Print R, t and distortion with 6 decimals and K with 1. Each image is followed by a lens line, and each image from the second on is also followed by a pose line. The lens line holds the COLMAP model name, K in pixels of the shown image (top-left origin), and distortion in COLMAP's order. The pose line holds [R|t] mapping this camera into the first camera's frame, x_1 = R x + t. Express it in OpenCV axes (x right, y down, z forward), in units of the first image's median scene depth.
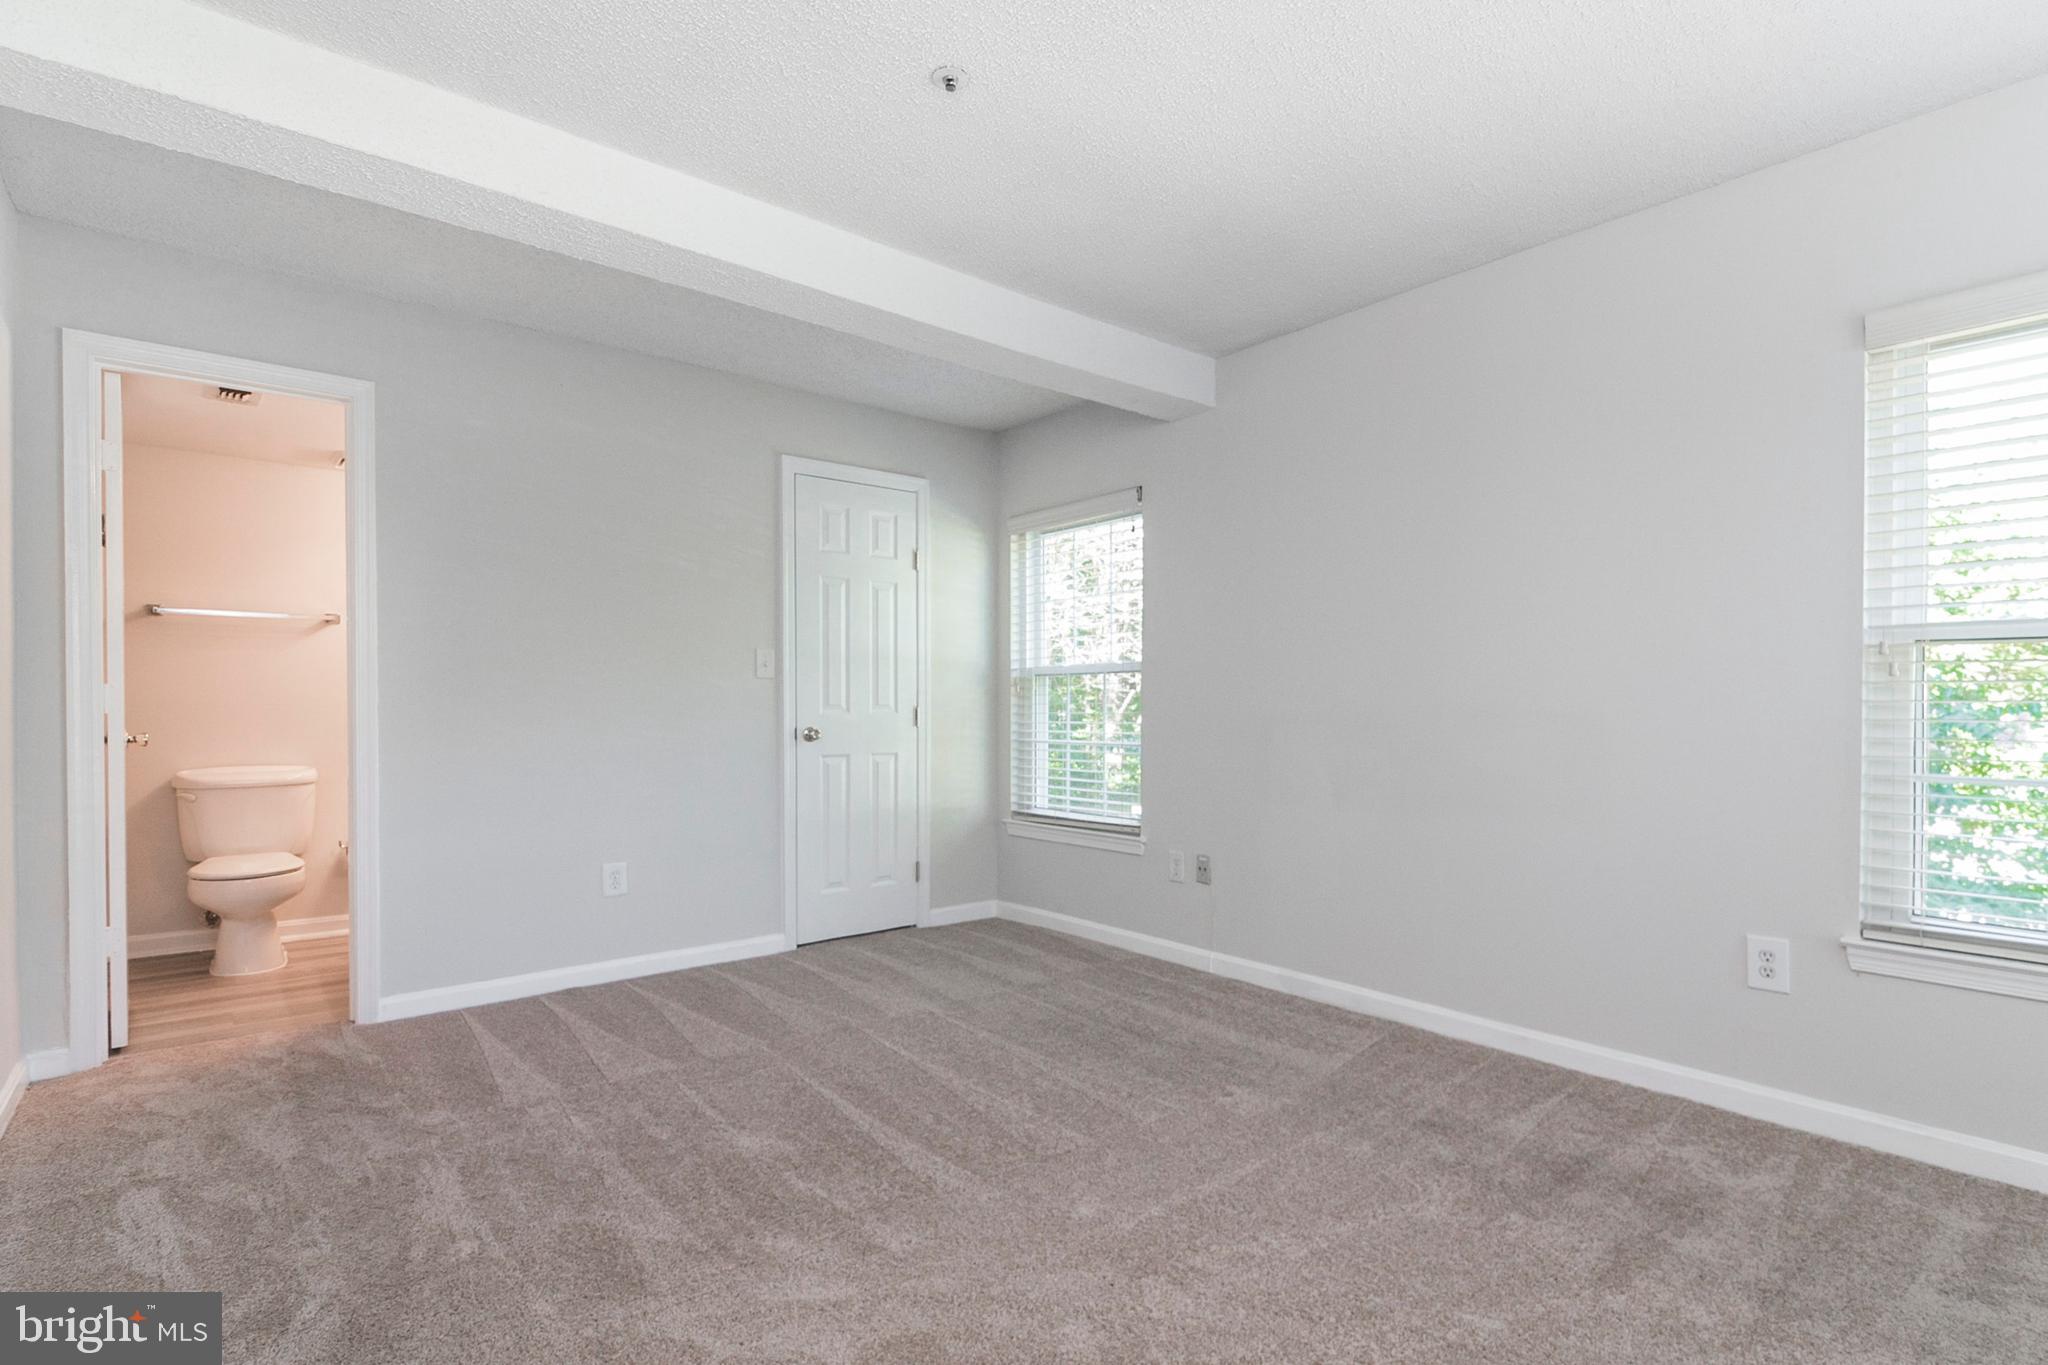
lens RADIAL K [[988.7, 0, 1008.7], [0, 988.7, 722.0], [0, 0, 1]] dist [0.020960, -0.012378]
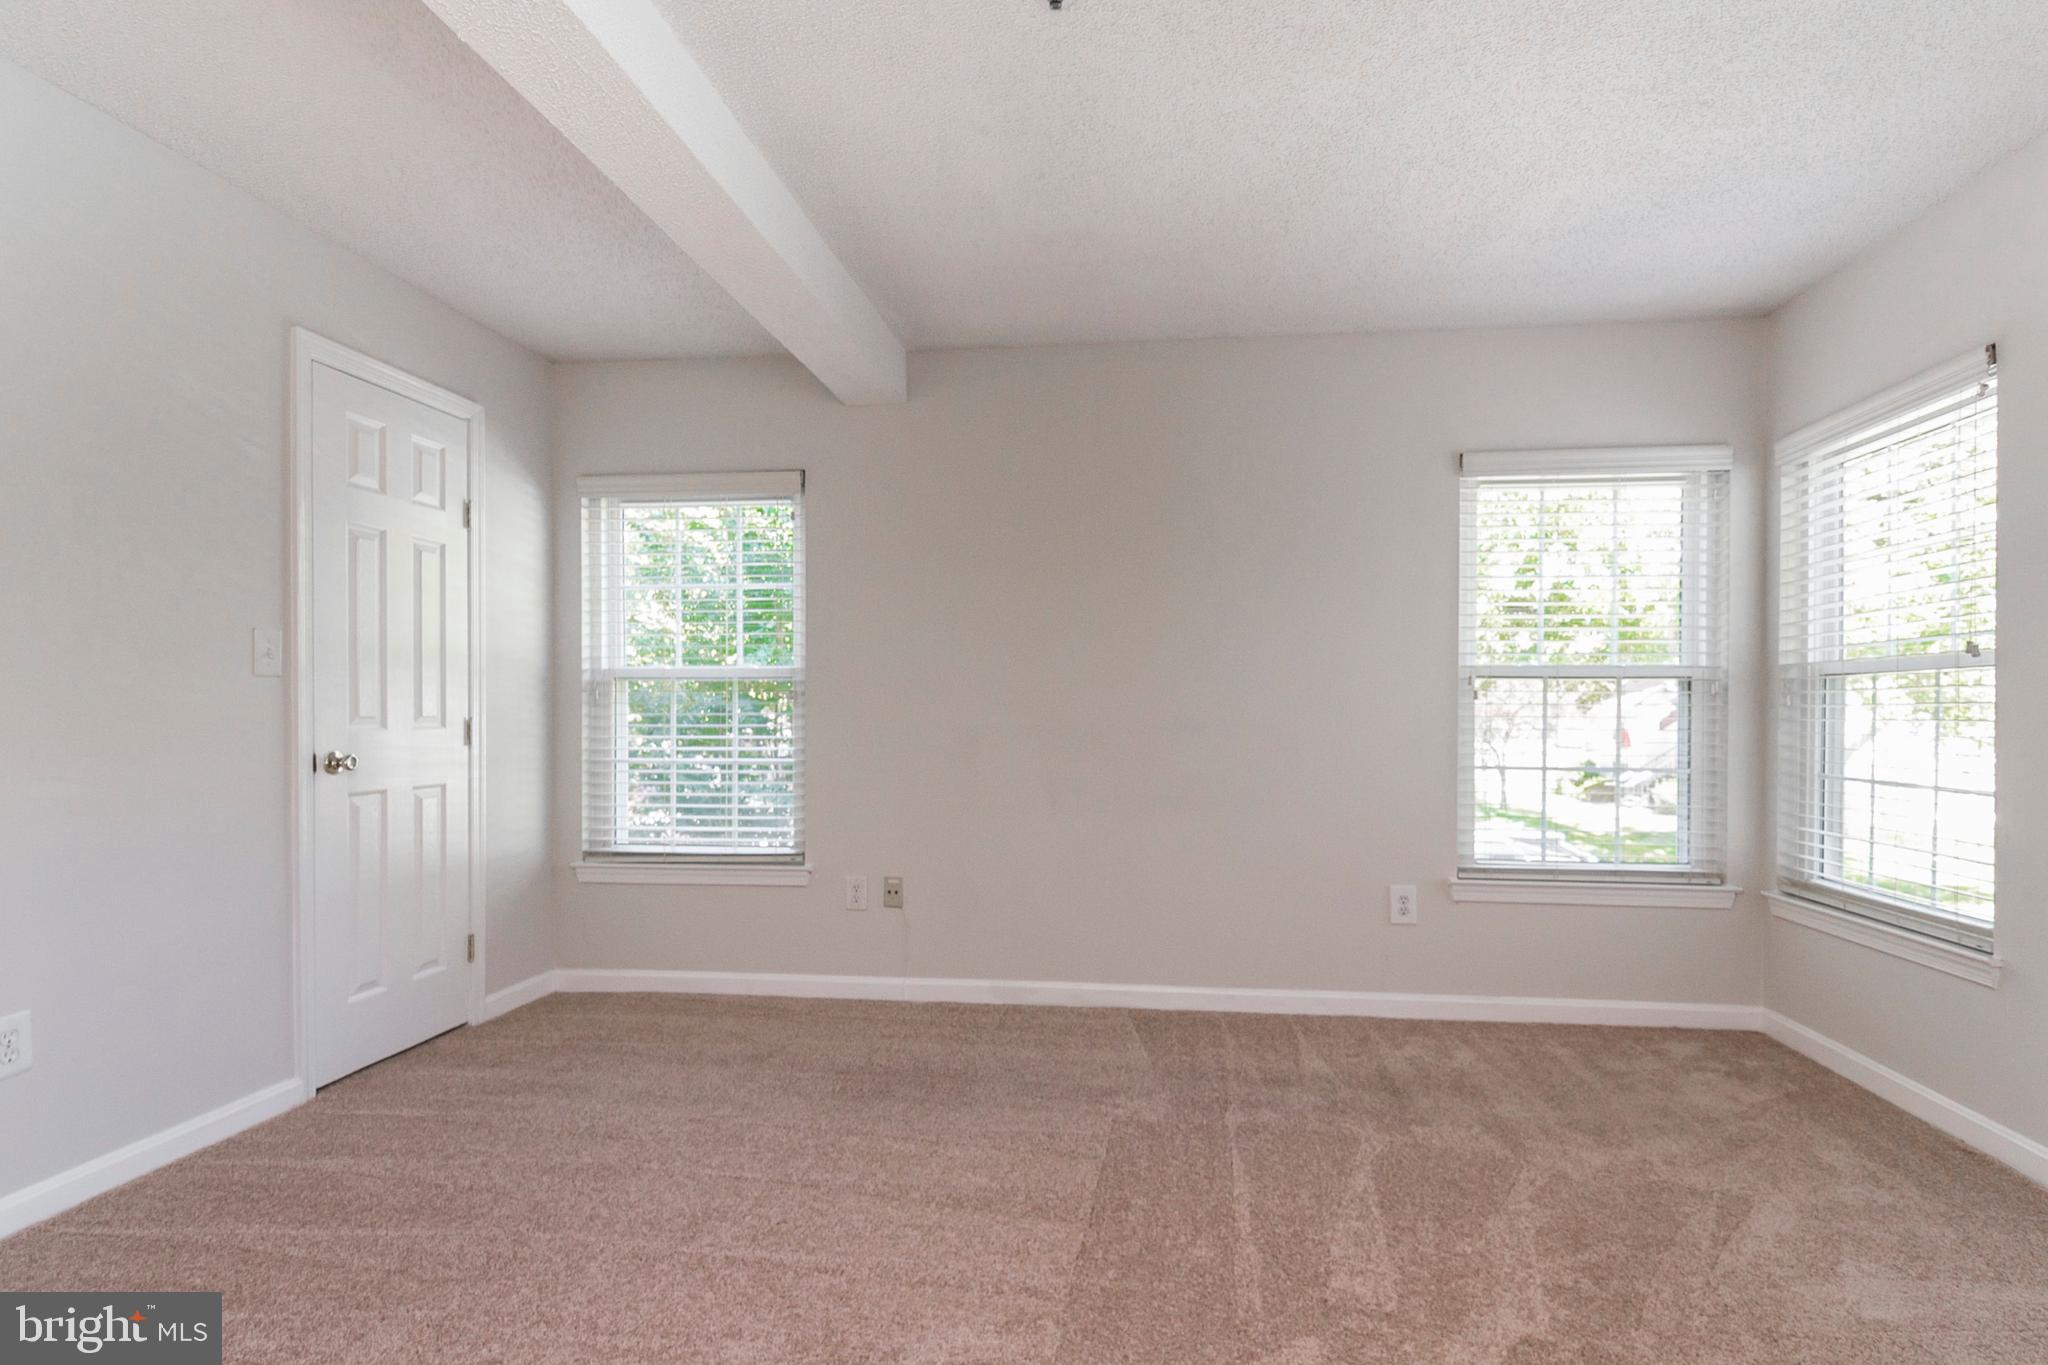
lens RADIAL K [[1028.7, 0, 1042.1], [0, 1028.7, 721.0], [0, 0, 1]] dist [0.022332, -0.013540]
pose [[0.716622, -0.006249, 0.697433, -0.344929], [0.009382, 0.999956, -0.000681, -0.010139], [-0.697398, 0.007032, 0.716649, 0.183082]]
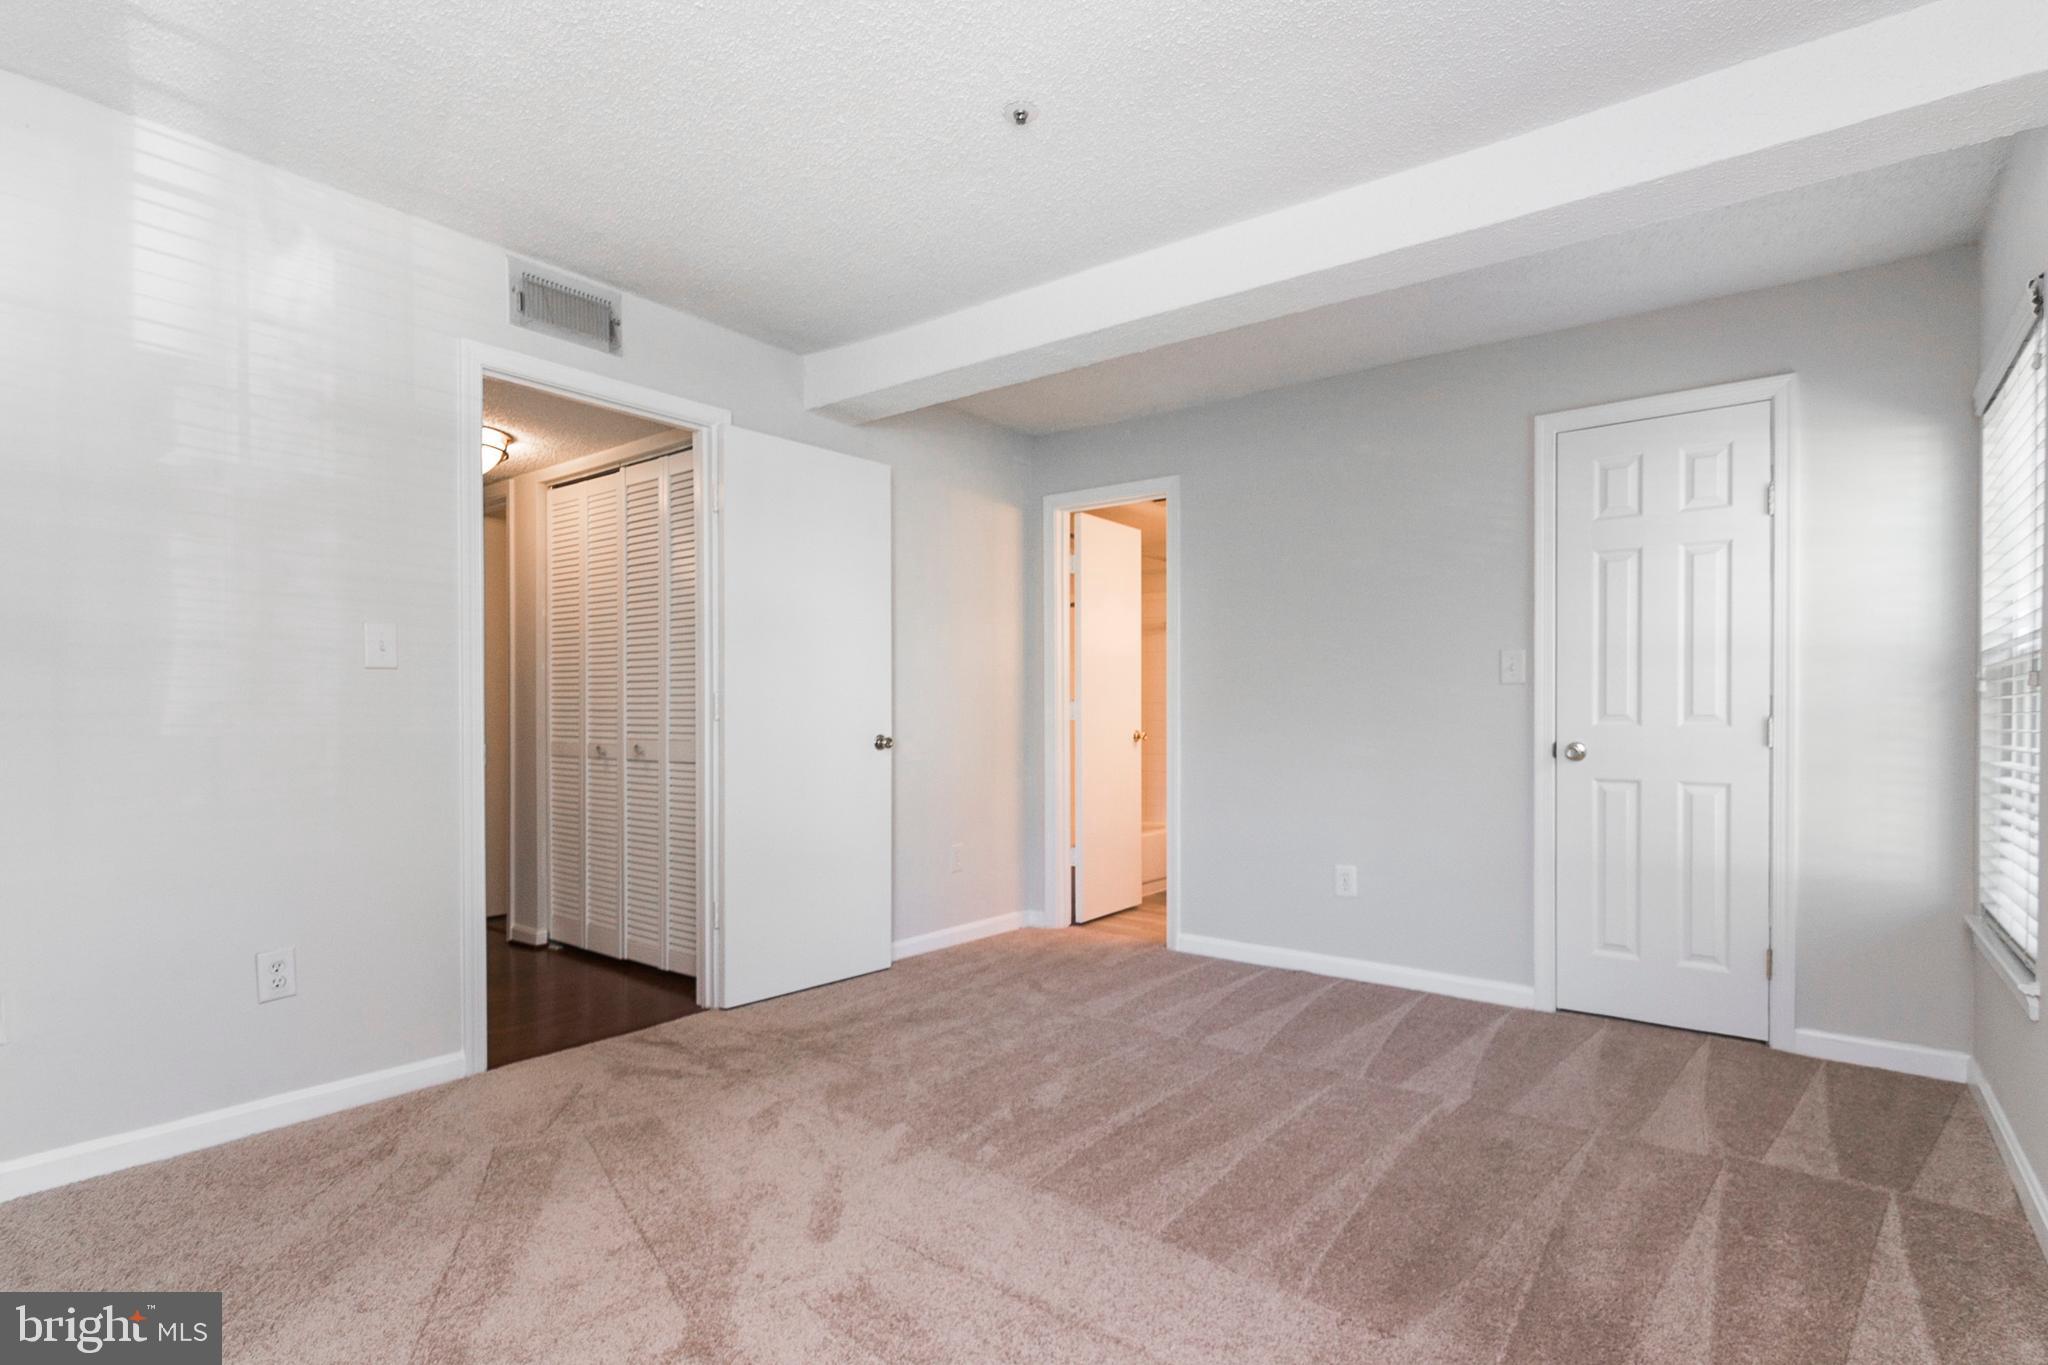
lens RADIAL K [[973.8, 0, 1042.0], [0, 973.8, 720.5], [0, 0, 1]] dist [0.020467, -0.010143]
pose [[0.247562, 0.006434, -0.968851, 0.466123], [-0.018047, 0.999835, 0.002028, -0.006469], [0.968704, 0.016983, 0.247637, 0.384143]]
